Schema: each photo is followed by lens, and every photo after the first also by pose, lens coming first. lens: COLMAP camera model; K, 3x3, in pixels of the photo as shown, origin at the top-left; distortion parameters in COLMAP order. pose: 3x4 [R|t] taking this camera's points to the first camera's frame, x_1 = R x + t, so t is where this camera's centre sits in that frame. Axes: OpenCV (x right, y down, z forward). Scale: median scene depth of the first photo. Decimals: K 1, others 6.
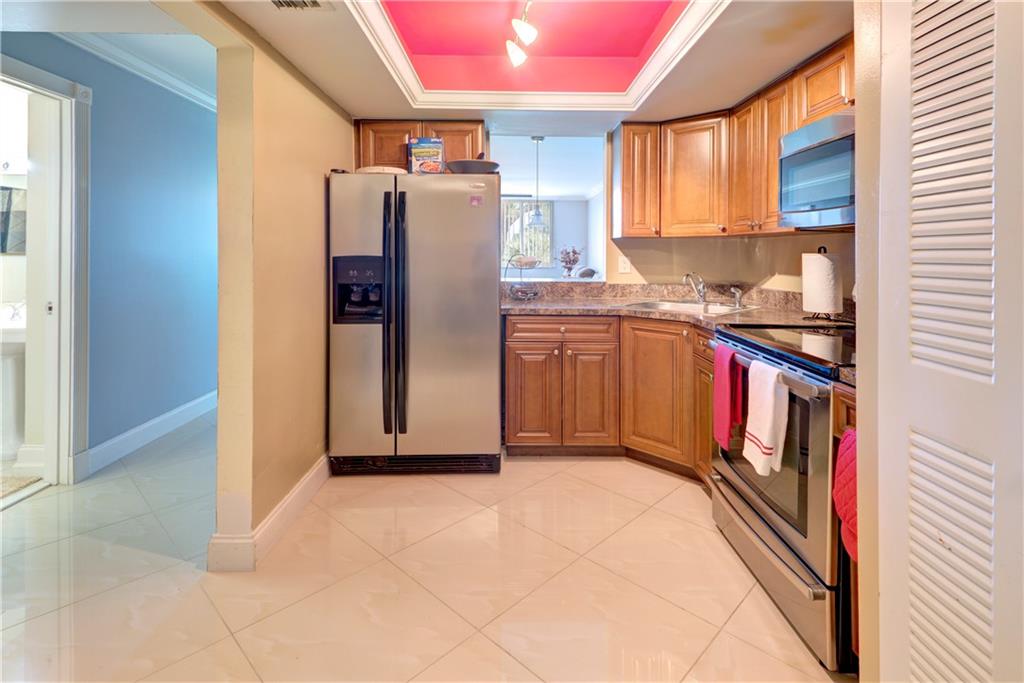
lens RADIAL K [[499.6, 0, 513.8], [0, 499.6, 248.1], [0, 0, 1]] dist [-0.001175, -0.000043]
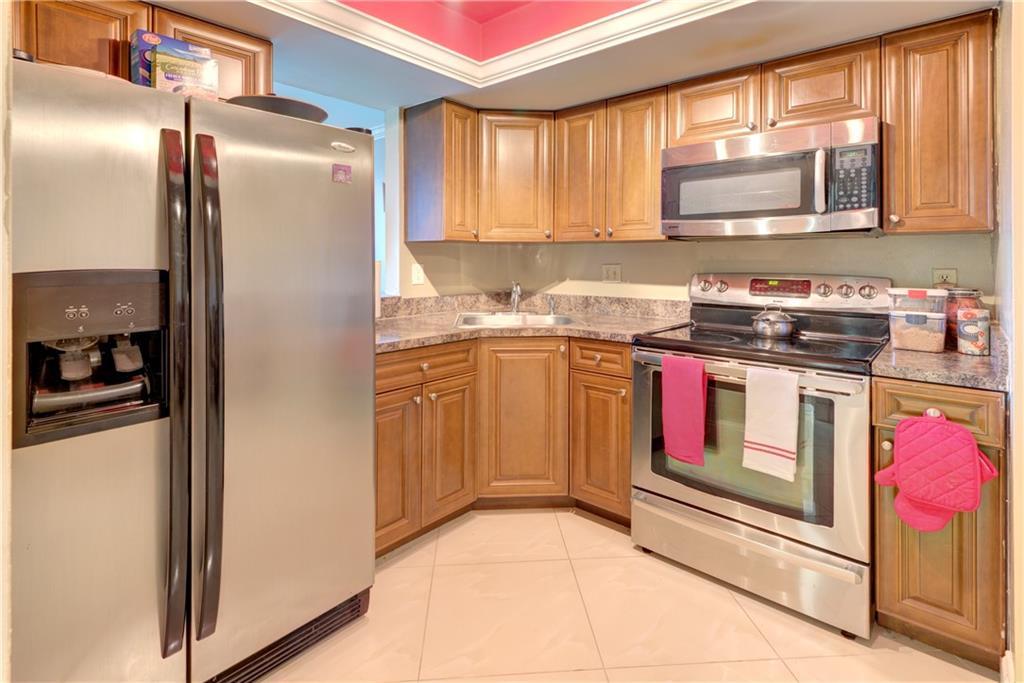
lens RADIAL K [[503.6, 0, 512.5], [0, 503.6, 258.4], [0, 0, 1]] dist [0.017624, -0.016569]
pose [[0.666825, -0.001015, 0.745213, -0.348381], [-0.006705, 0.999950, 0.007361, 0.000366], [-0.745184, -0.009905, 0.666786, 0.403670]]
